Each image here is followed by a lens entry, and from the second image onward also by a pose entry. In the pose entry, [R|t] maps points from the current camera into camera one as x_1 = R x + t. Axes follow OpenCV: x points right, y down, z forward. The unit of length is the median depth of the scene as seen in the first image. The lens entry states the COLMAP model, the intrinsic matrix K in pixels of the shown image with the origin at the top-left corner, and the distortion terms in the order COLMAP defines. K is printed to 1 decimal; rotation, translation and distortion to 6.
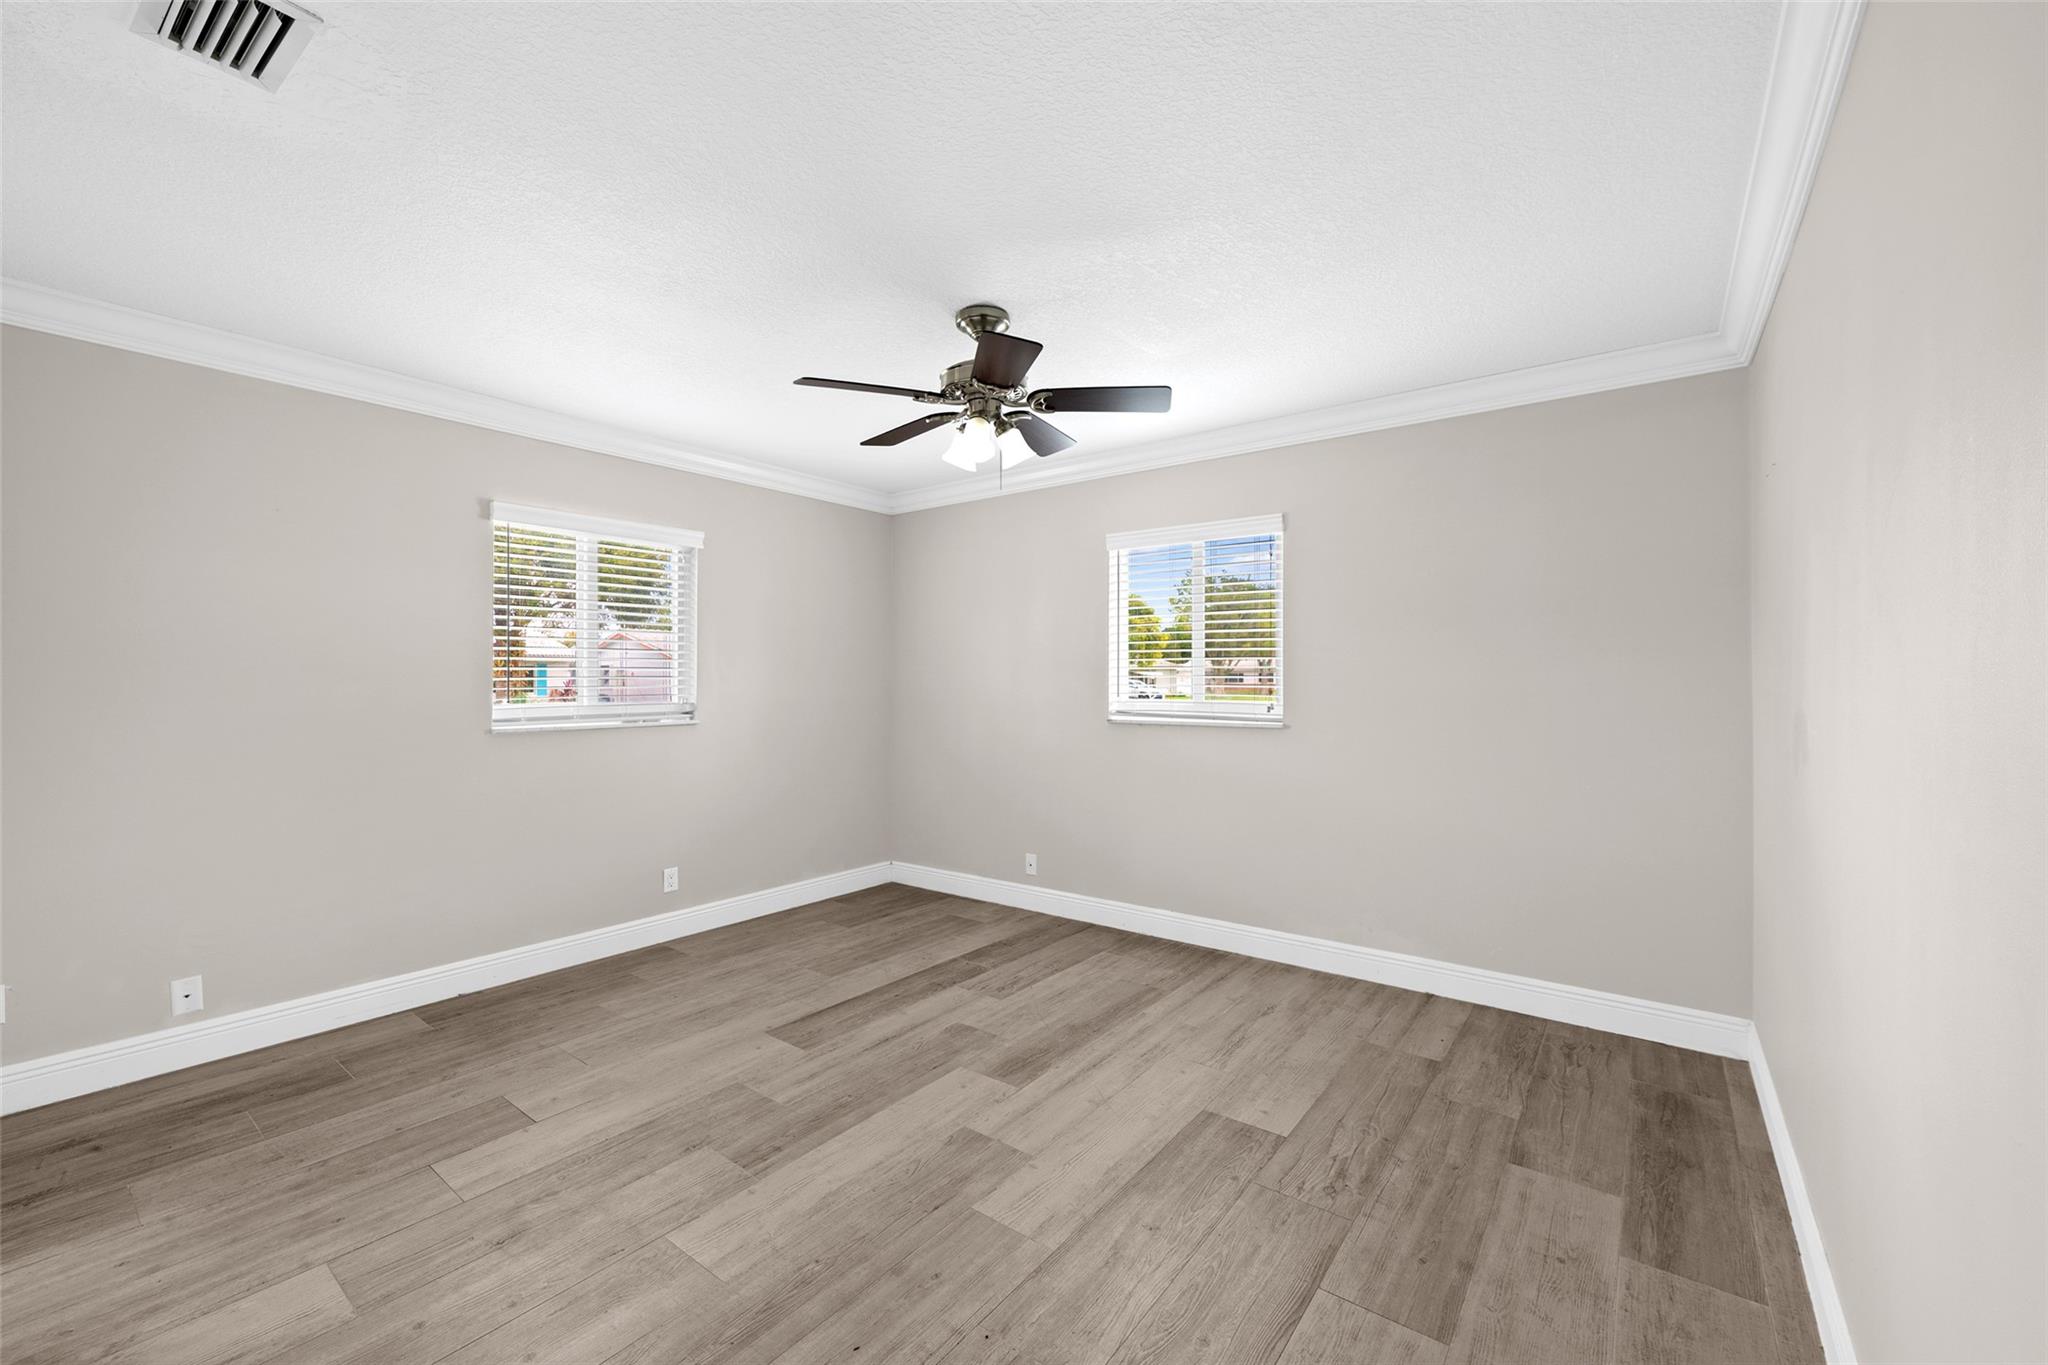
lens RADIAL K [[817.9, 0, 1030.2], [0, 817.9, 672.8], [0, 0, 1]] dist [-0.003875, -0.001138]
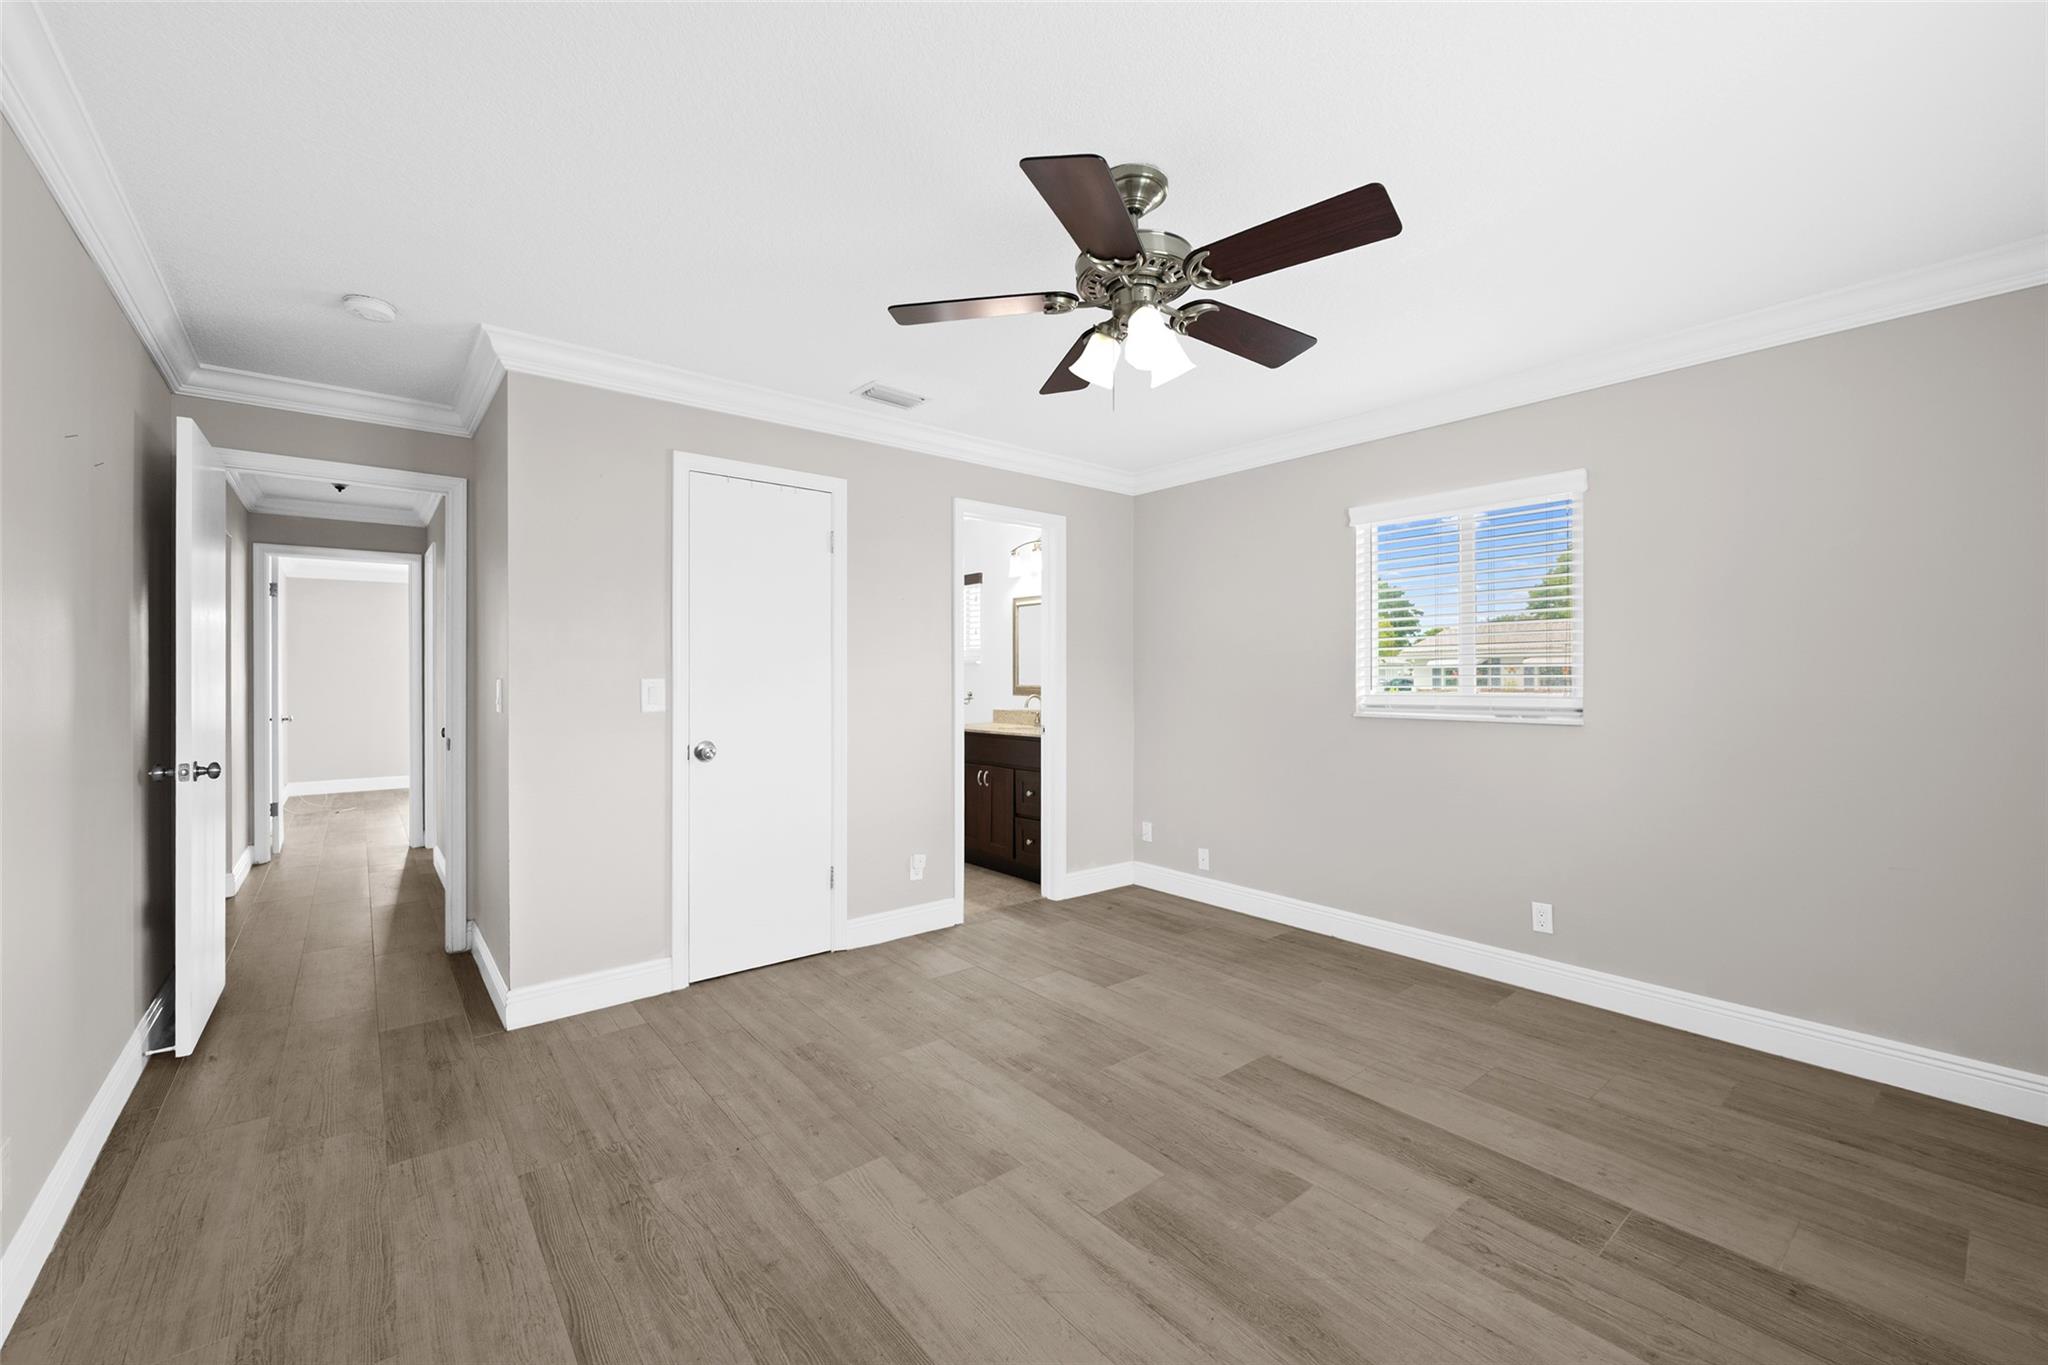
lens RADIAL K [[817.9, 0, 1030.2], [0, 817.9, 681.9], [0, 0, 1]] dist [-0.003875, -0.001138]
pose [[-0.233002, 0.009879, -0.972426, 0.625354], [0.012094, 0.999901, 0.007260, 0.015100], [0.972401, -0.010069, -0.233098, 0.975720]]
